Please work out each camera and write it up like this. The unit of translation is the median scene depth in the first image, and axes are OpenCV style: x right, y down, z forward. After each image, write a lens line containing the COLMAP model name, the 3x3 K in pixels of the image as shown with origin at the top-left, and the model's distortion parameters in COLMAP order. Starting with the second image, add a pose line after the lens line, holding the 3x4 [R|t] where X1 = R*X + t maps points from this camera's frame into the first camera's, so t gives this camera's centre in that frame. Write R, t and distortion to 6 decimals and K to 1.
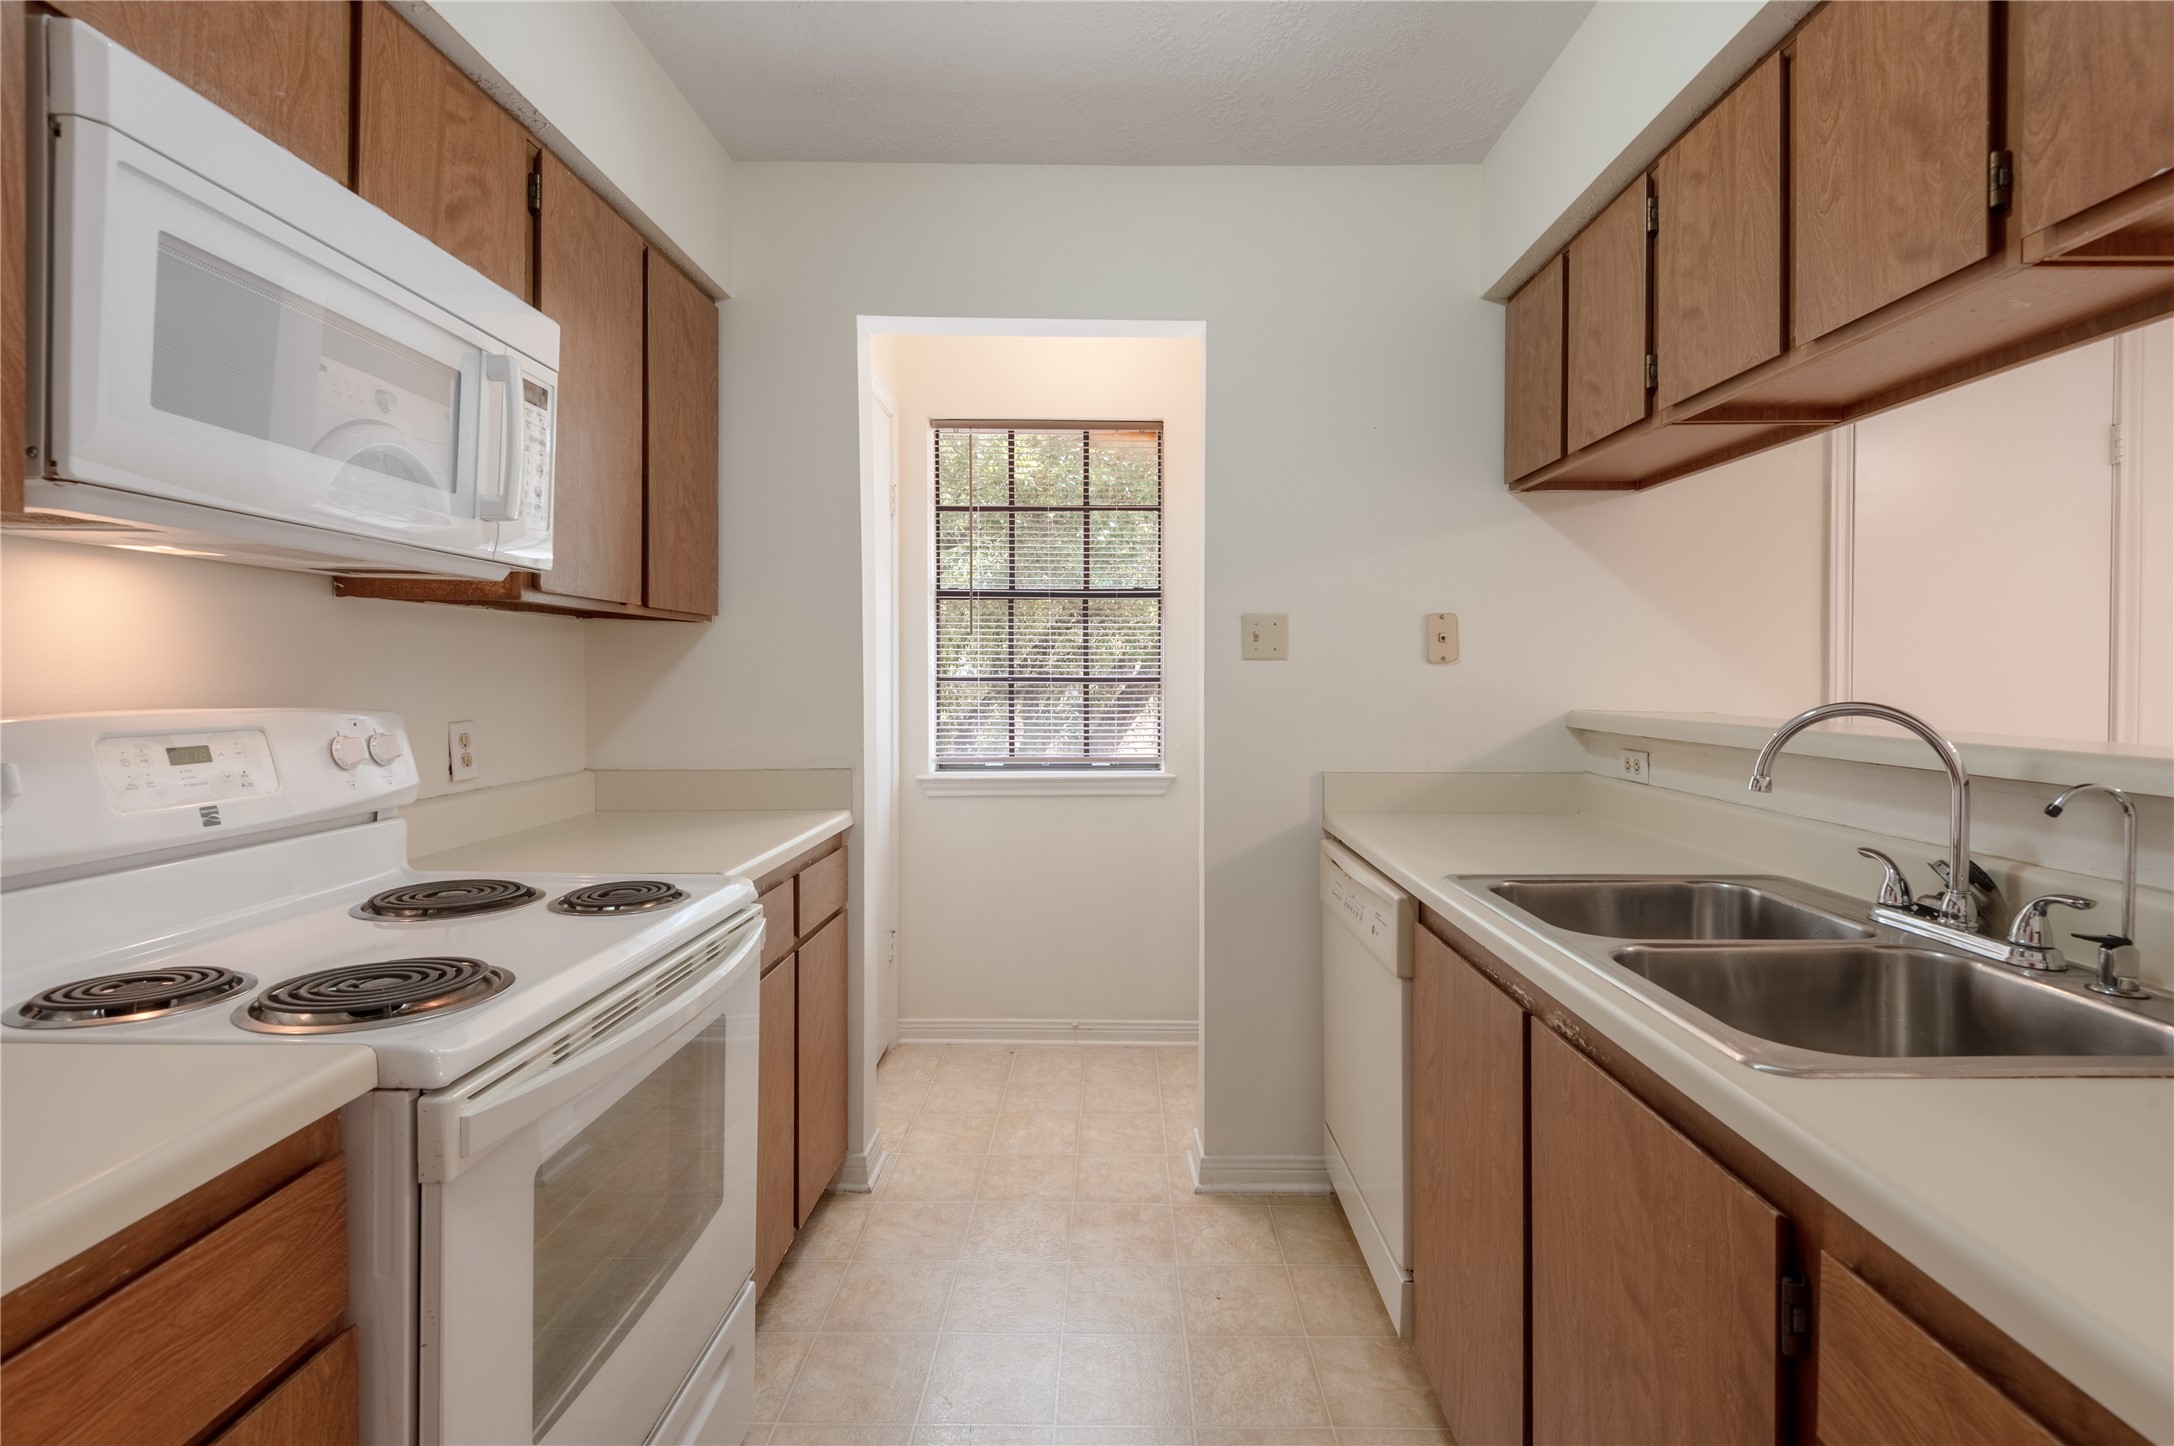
lens RADIAL K [[1011.6, 0, 1123.4], [0, 1011.6, 693.6], [0, 0, 1]] dist [0.021891, -0.014421]
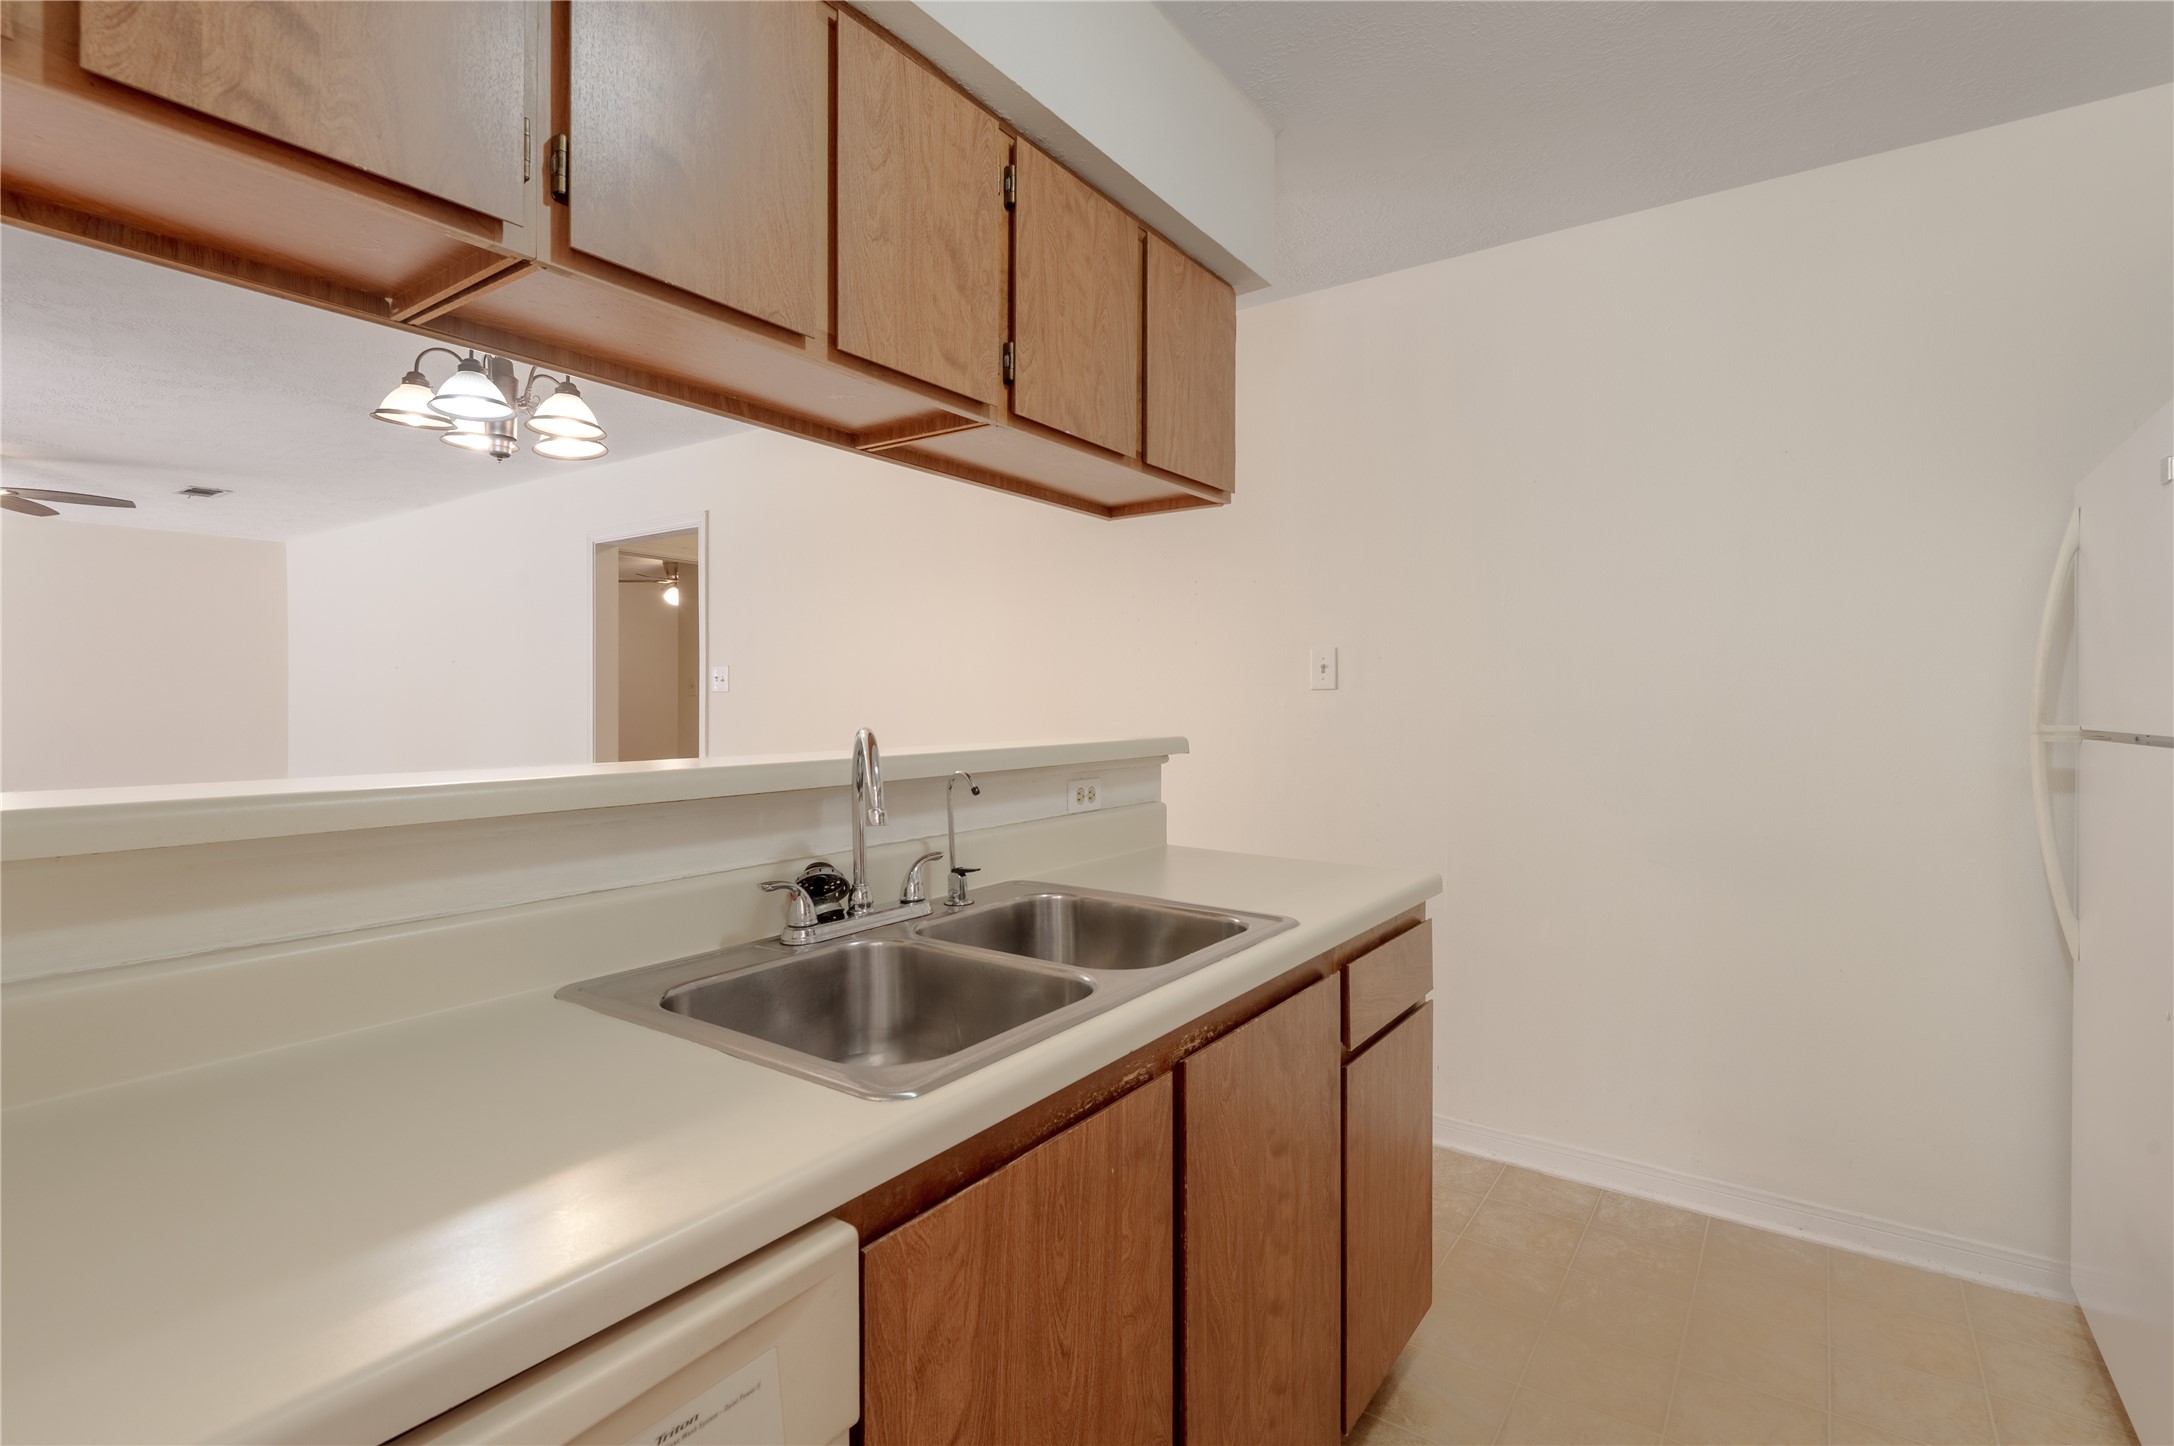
lens RADIAL K [[1011.6, 0, 1088.8], [0, 1011.6, 711.9], [0, 0, 1]] dist [0.021891, -0.014421]
pose [[-0.815919, -0.006960, 0.578124, -0.069795], [0.013408, 0.999431, 0.030956, -0.041522], [-0.578010, 0.033009, -0.815362, 1.887061]]
